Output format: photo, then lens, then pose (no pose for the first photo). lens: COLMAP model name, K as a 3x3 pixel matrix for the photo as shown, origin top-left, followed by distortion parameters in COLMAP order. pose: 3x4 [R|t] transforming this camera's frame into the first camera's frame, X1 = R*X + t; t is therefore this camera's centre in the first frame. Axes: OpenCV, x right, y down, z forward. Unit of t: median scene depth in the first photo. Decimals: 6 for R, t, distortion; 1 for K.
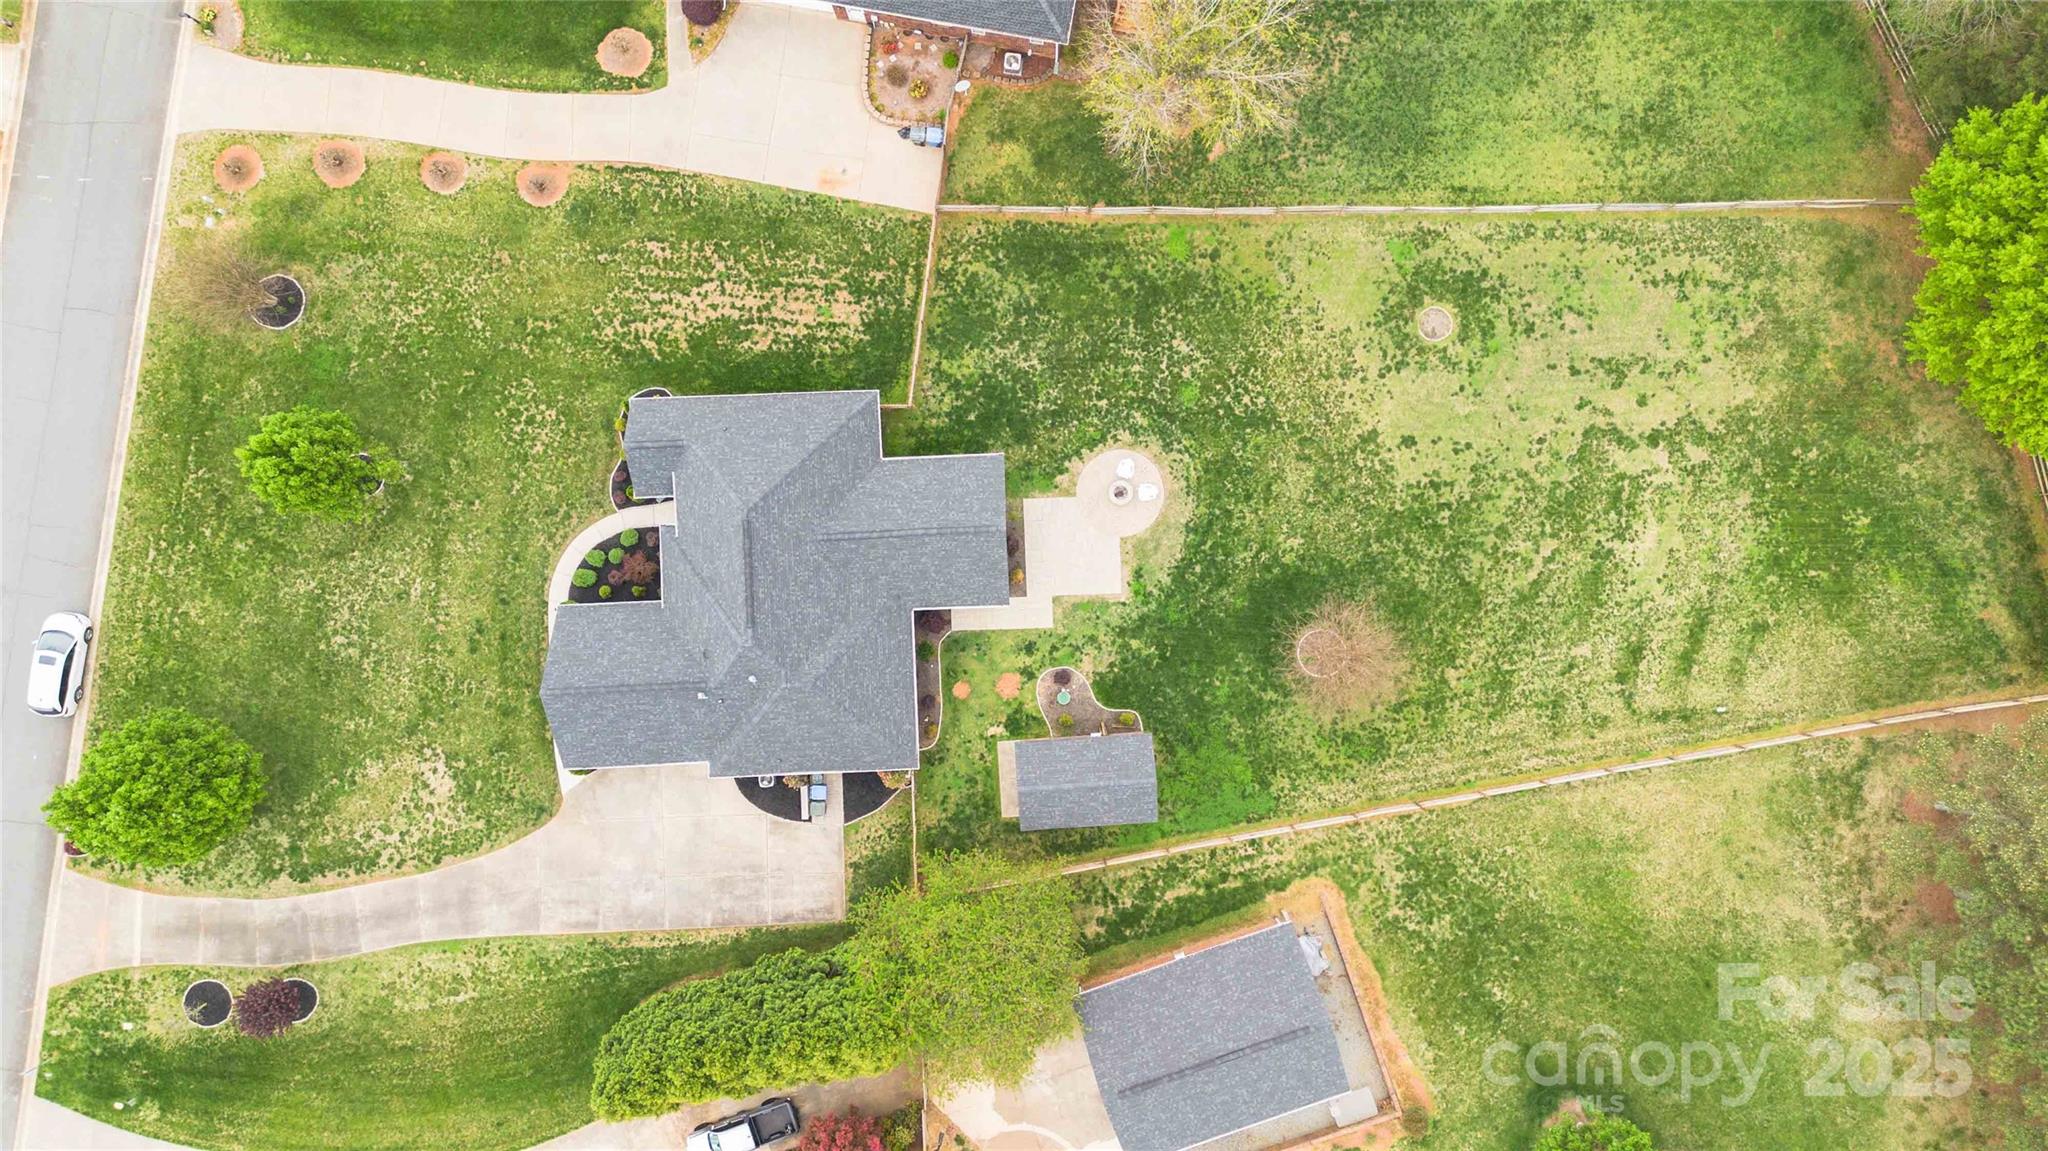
lens RADIAL K [[1444.6, 0, 1031.9], [0, 1444.6, 565.7], [0, 0, 1]] dist [0.078252, -0.081517]
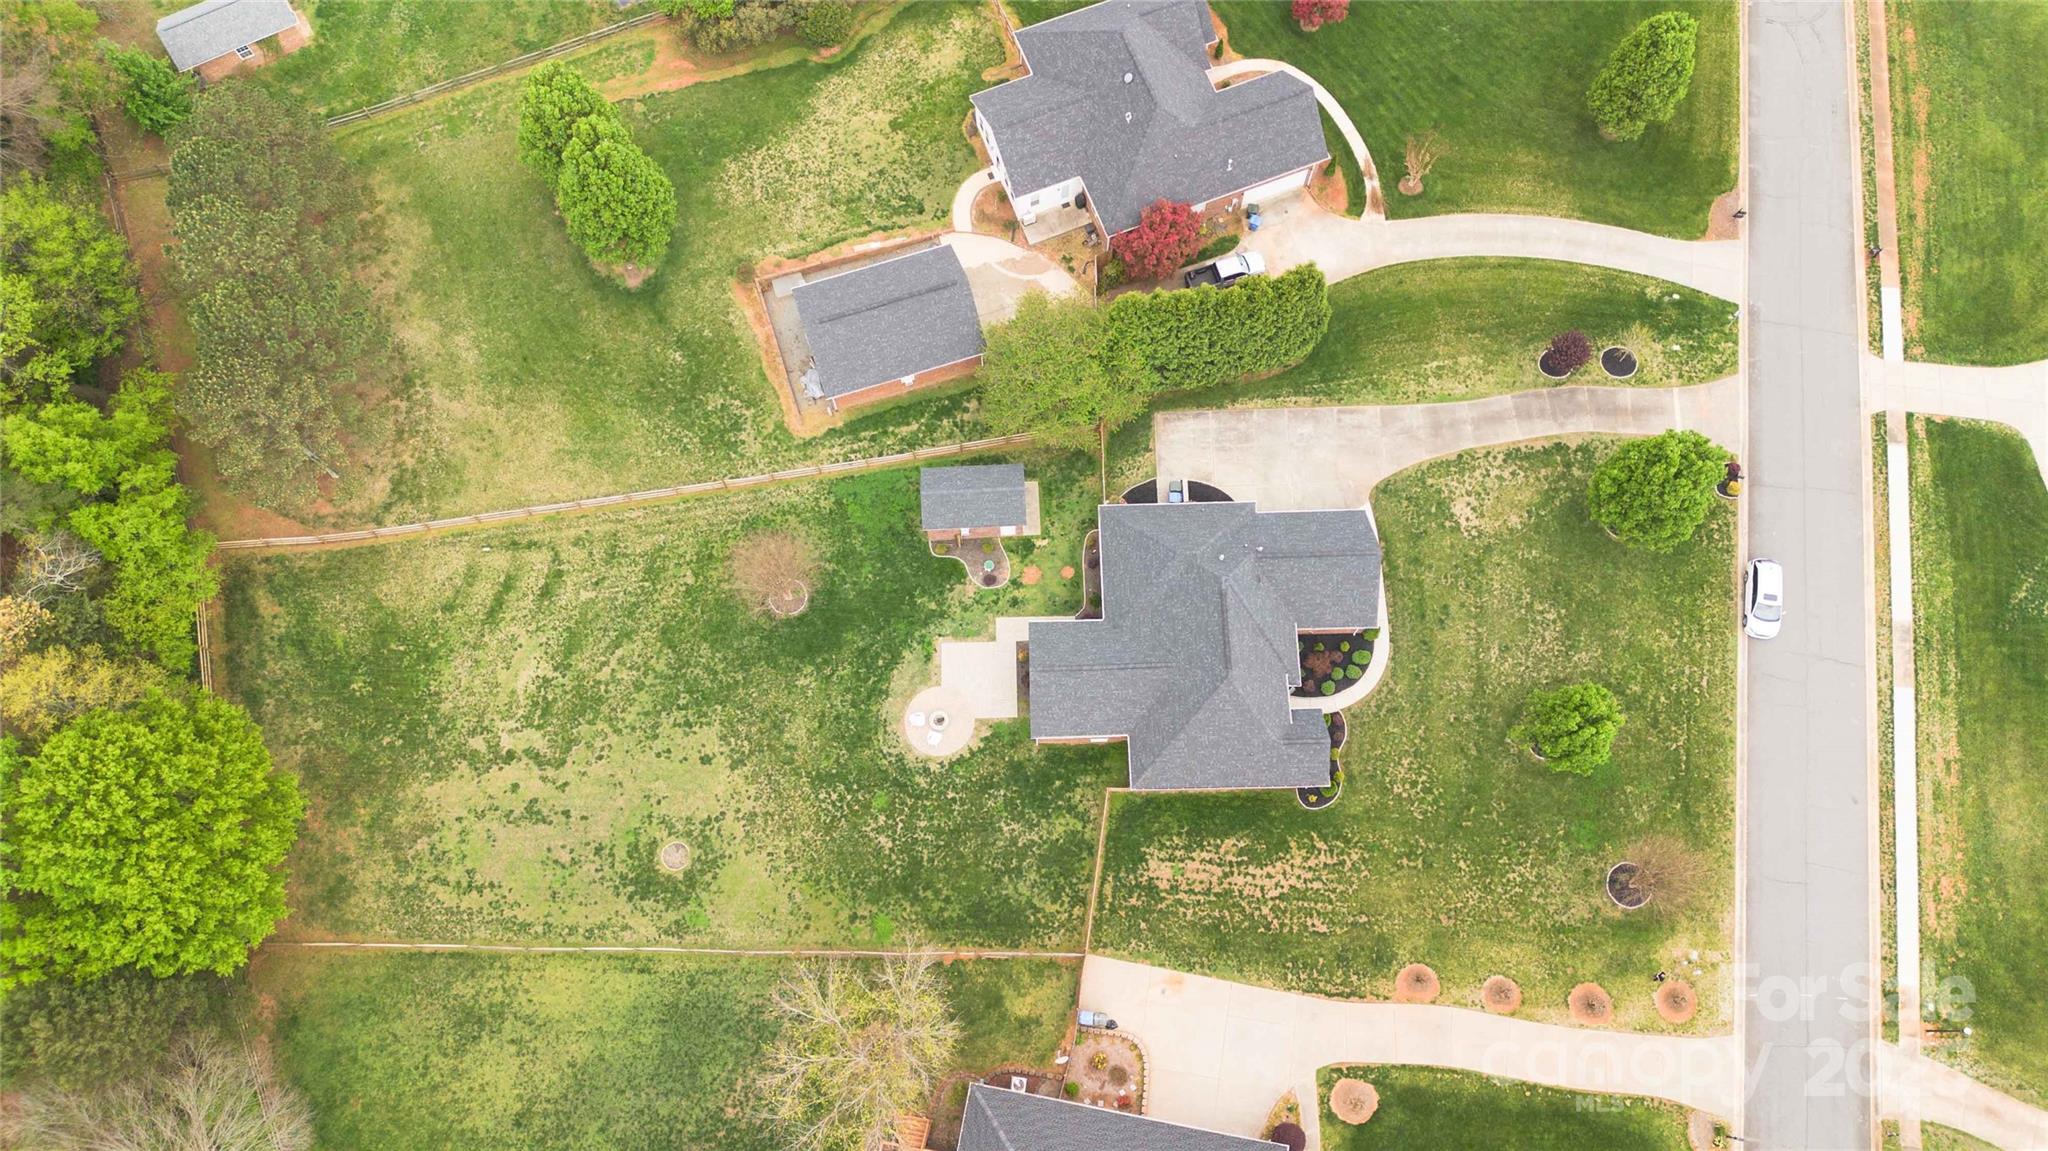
lens RADIAL K [[1444.6, 0, 1032.9], [0, 1444.6, 569.4], [0, 0, 1]] dist [0.078252, -0.081517]
pose [[-0.999871, -0.014177, 0.007562, -0.027272], [0.015844, -0.948209, 0.317251, -0.322961], [0.002672, 0.317329, 0.948312, -0.228729]]
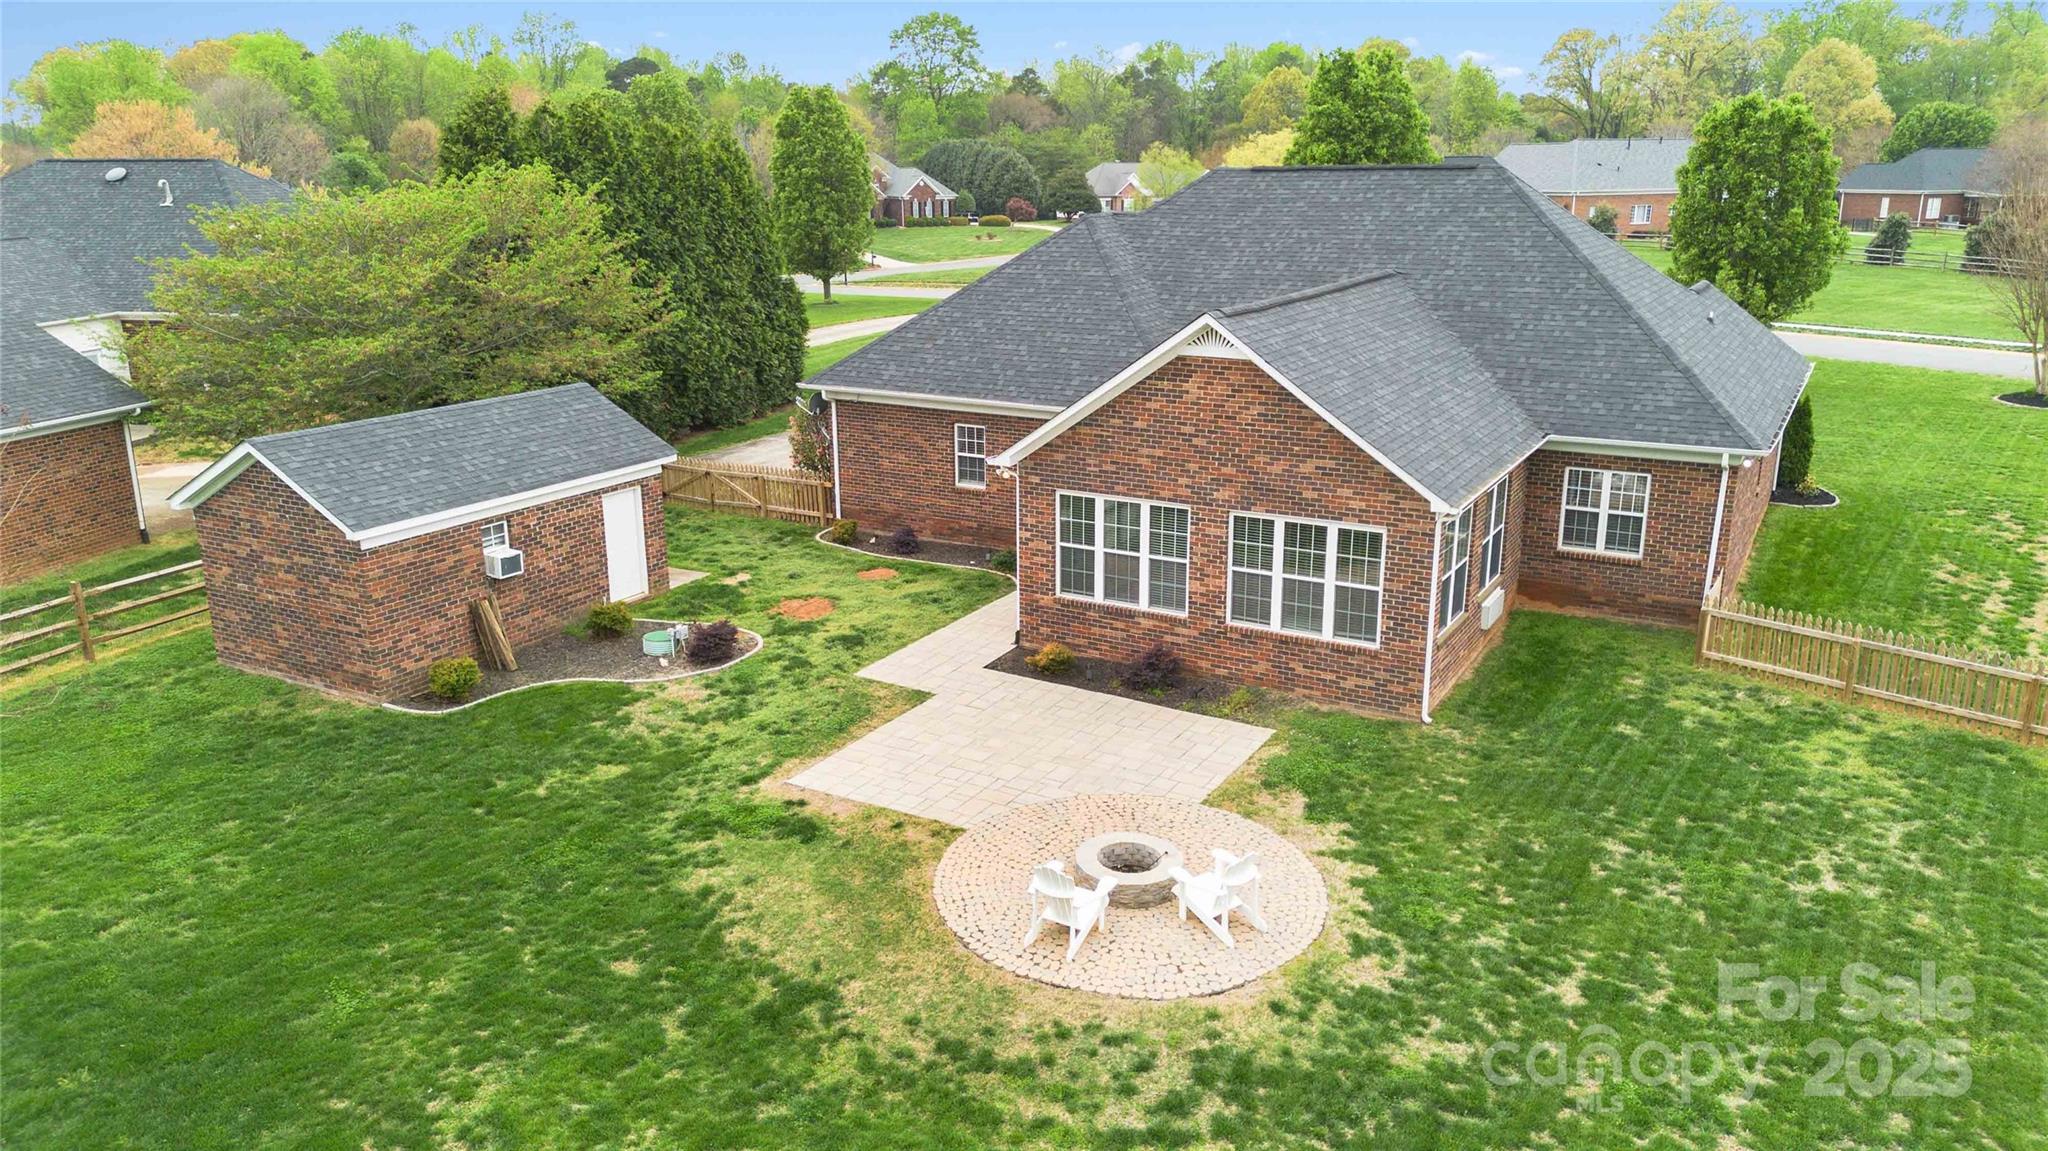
lens RADIAL K [[1444.6, 0, 1038.5], [0, 1444.6, 564.9], [0, 0, 1]] dist [0.078252, -0.081517]
pose [[-0.532002, 0.224754, -0.816369, 0.242985], [-0.846742, -0.139928, 0.513272, -0.147905], [0.001127, 0.964316, 0.264751, 0.897908]]
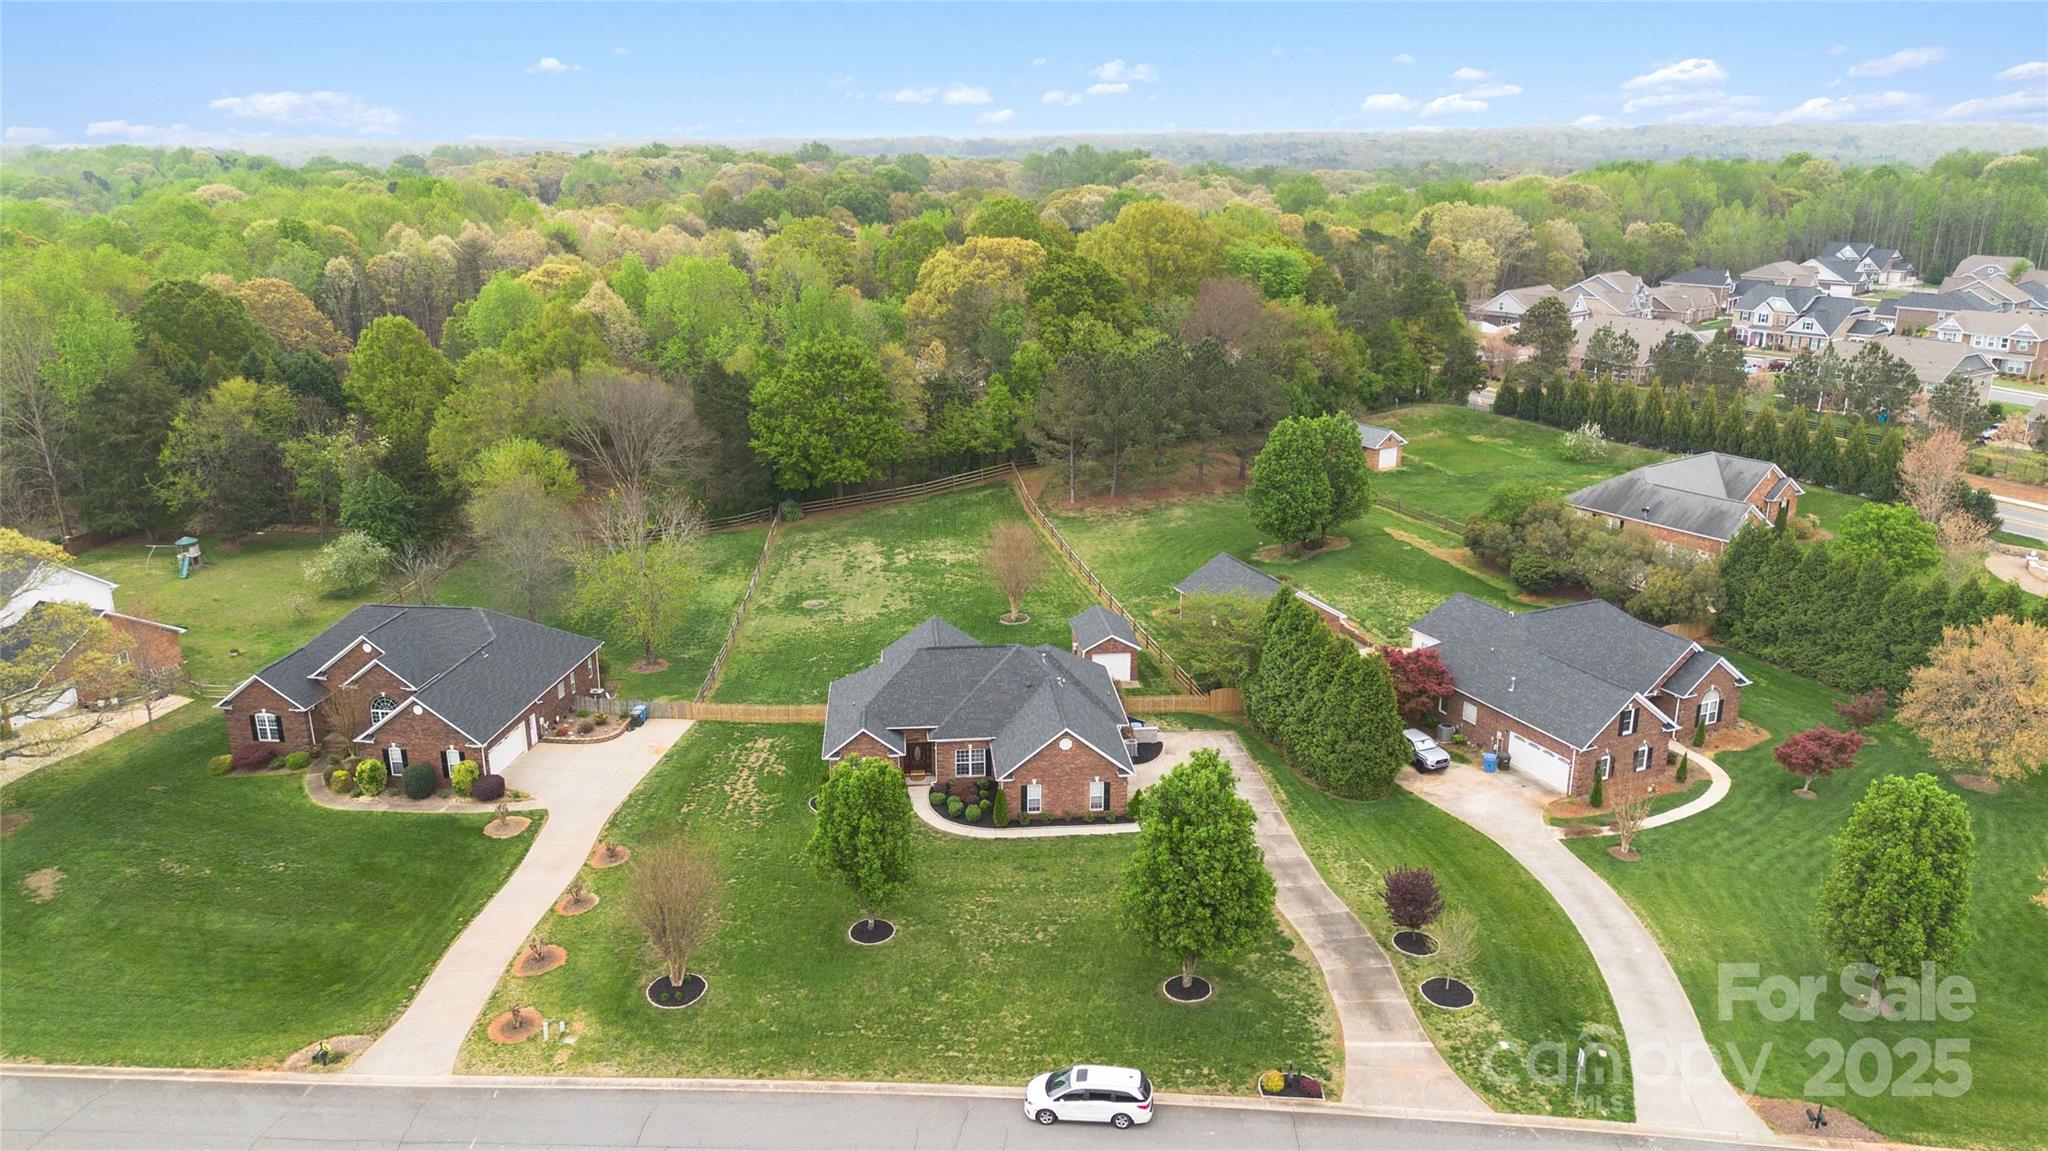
lens RADIAL K [[1444.6, 0, 1030.6], [0, 1444.6, 559.1], [0, 0, 1]] dist [0.078252, -0.081517]
pose [[-0.051929, -0.287398, 0.956402, -1.319438], [0.998640, -0.019439, 0.048381, 0.002436], [0.004686, 0.957614, 0.288017, 0.478968]]
